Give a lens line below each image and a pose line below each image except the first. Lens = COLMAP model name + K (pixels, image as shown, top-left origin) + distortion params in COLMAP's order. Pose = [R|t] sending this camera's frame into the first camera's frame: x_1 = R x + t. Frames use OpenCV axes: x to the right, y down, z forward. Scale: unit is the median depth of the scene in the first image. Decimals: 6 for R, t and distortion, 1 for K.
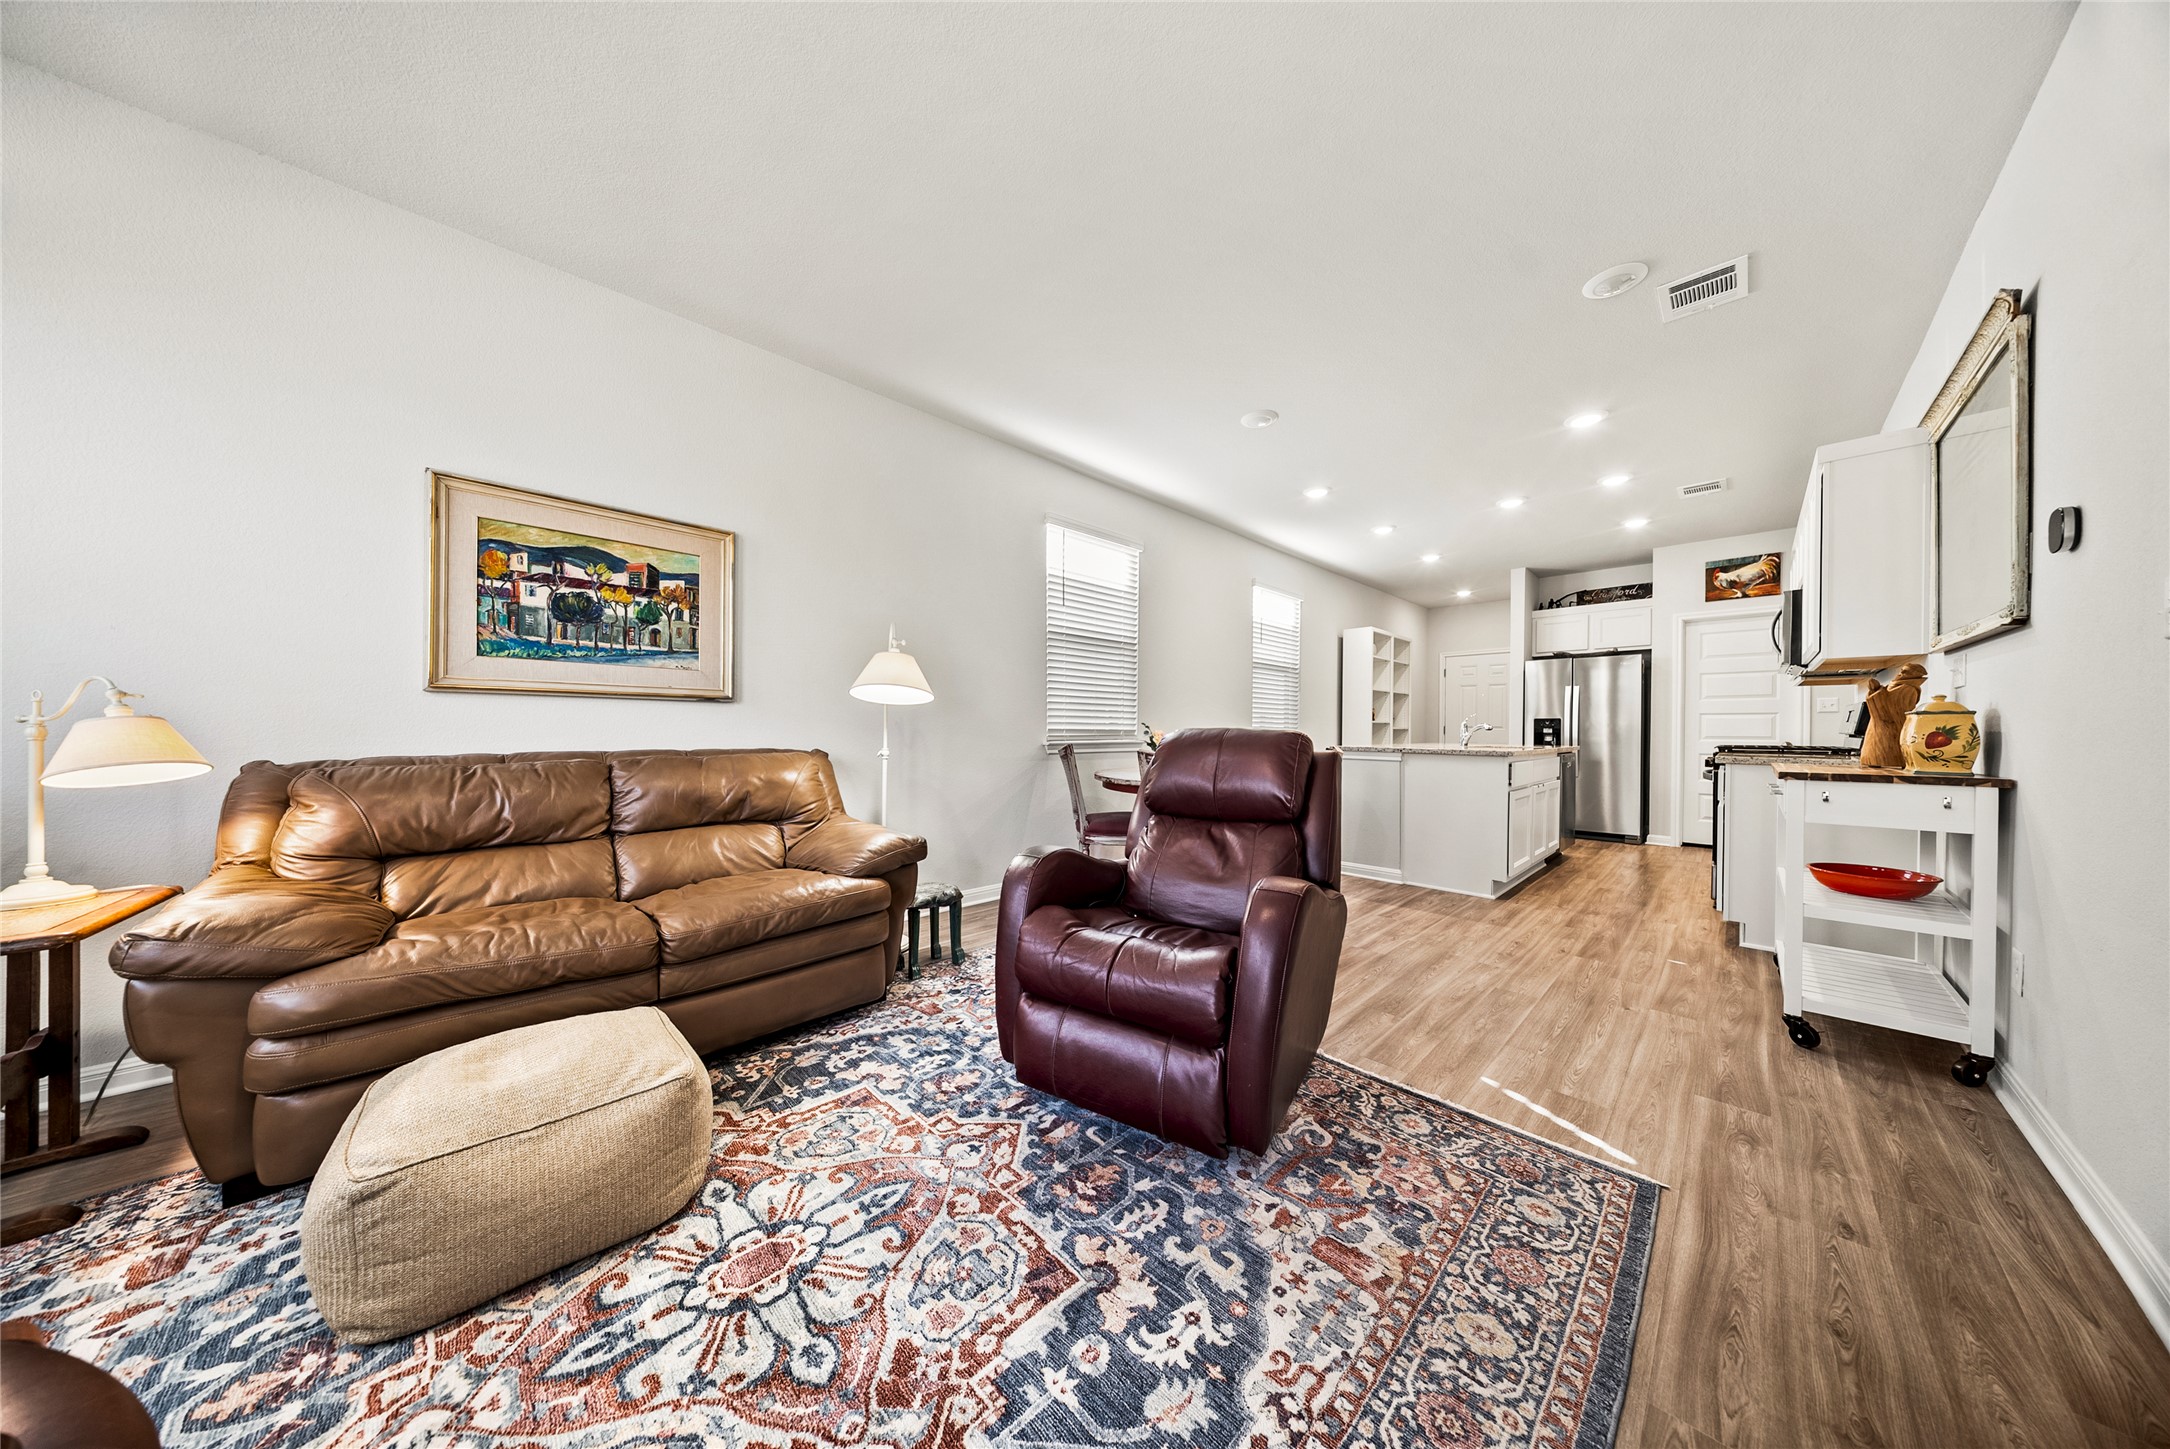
lens RADIAL K [[644.0, 0, 1090.3], [0, 644.0, 734.4], [0, 0, 1]] dist [0.003534, -0.001668]
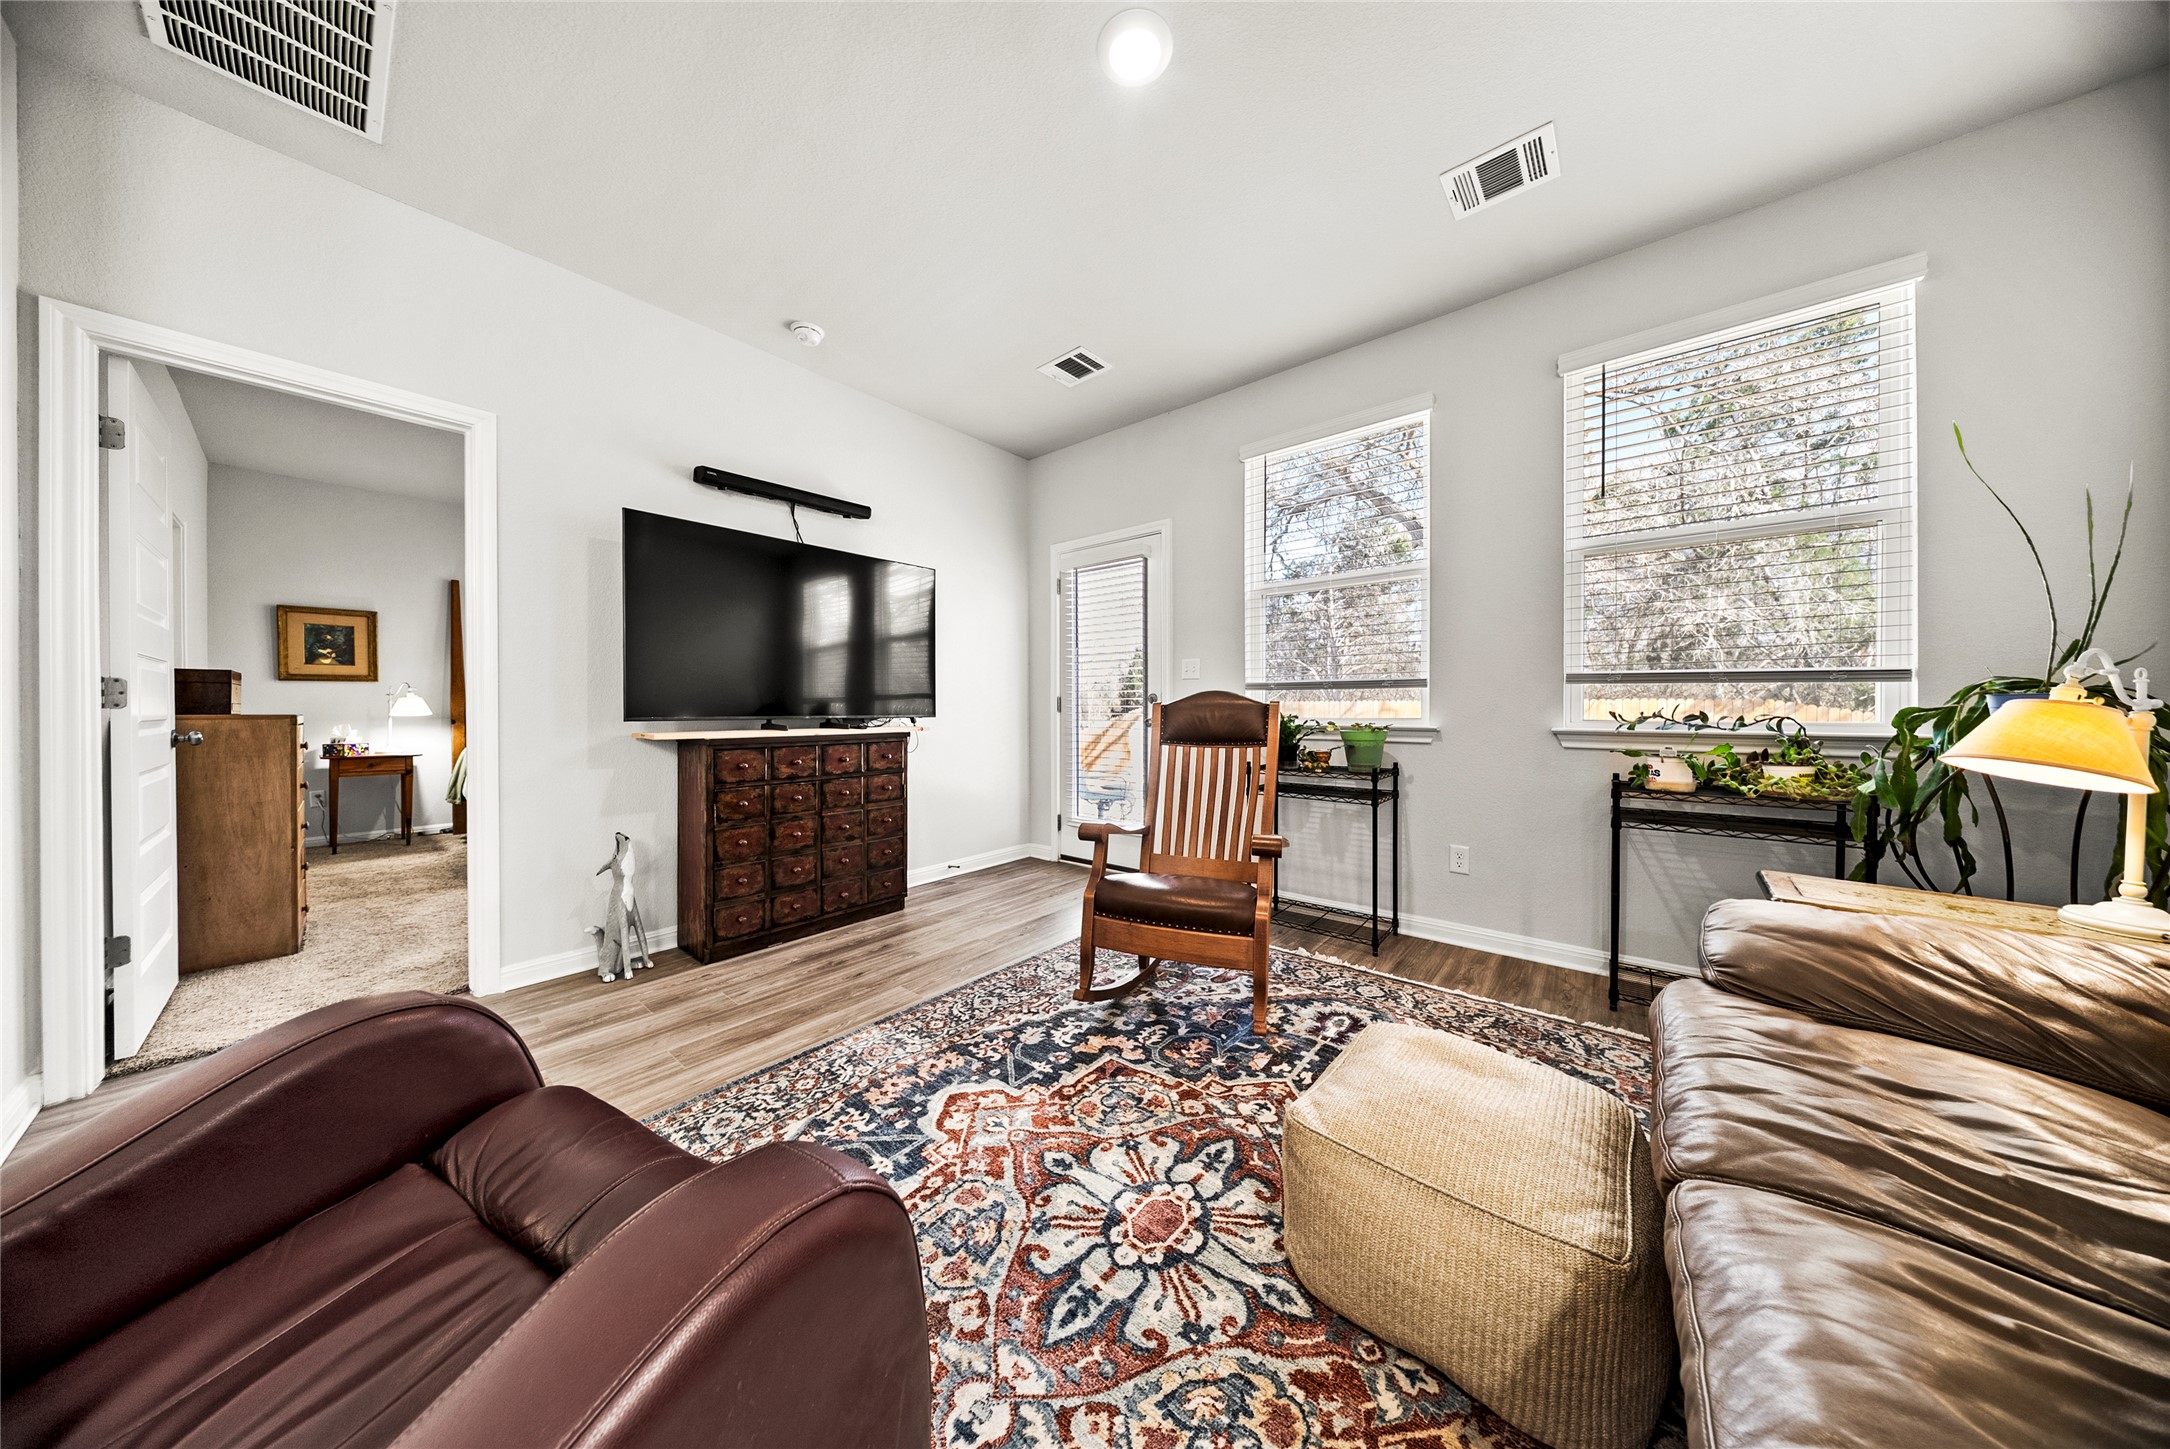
lens RADIAL K [[644.0, 0, 1088.2], [0, 644.0, 707.6], [0, 0, 1]] dist [0.003534, -0.001668]
pose [[-0.995122, -0.004585, -0.098541, -0.216994], [-0.005603, 0.999934, 0.010055, -0.019175], [0.098489, 0.010558, -0.995082, 1.496013]]
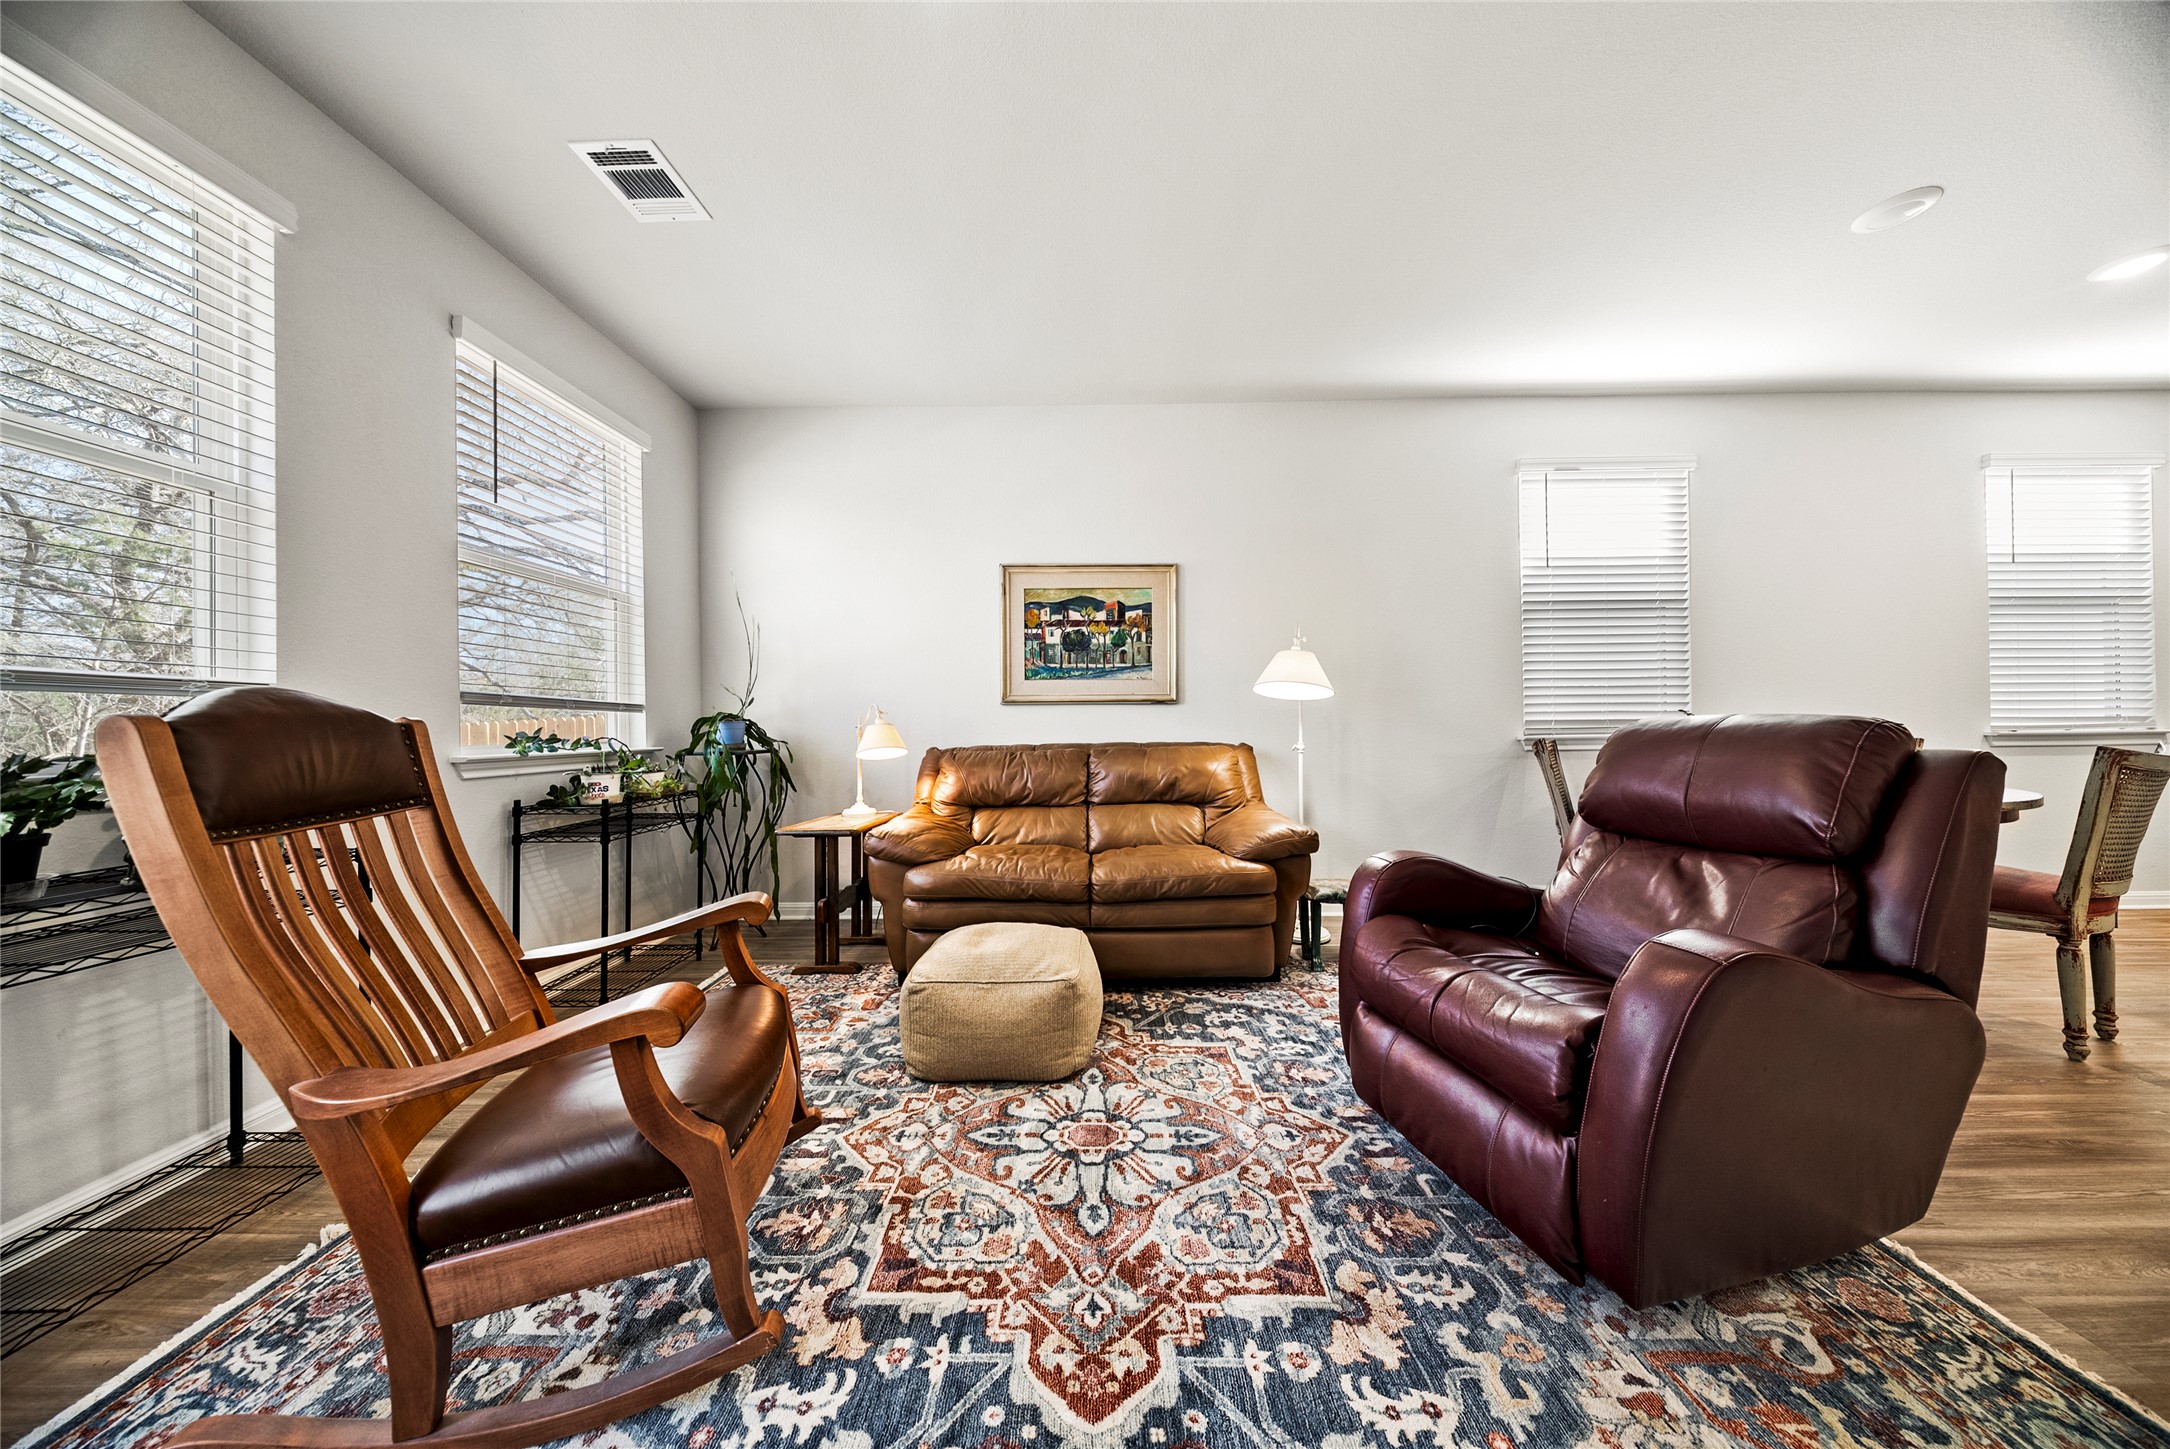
lens RADIAL K [[644.0, 0, 1091.3], [0, 644.0, 719.9], [0, 0, 1]] dist [0.003534, -0.001668]
pose [[0.710012, -0.019533, -0.703919, 0.308186], [0.008875, 0.999784, -0.018792, 0.003352], [0.704134, 0.007096, 0.710032, 0.048476]]
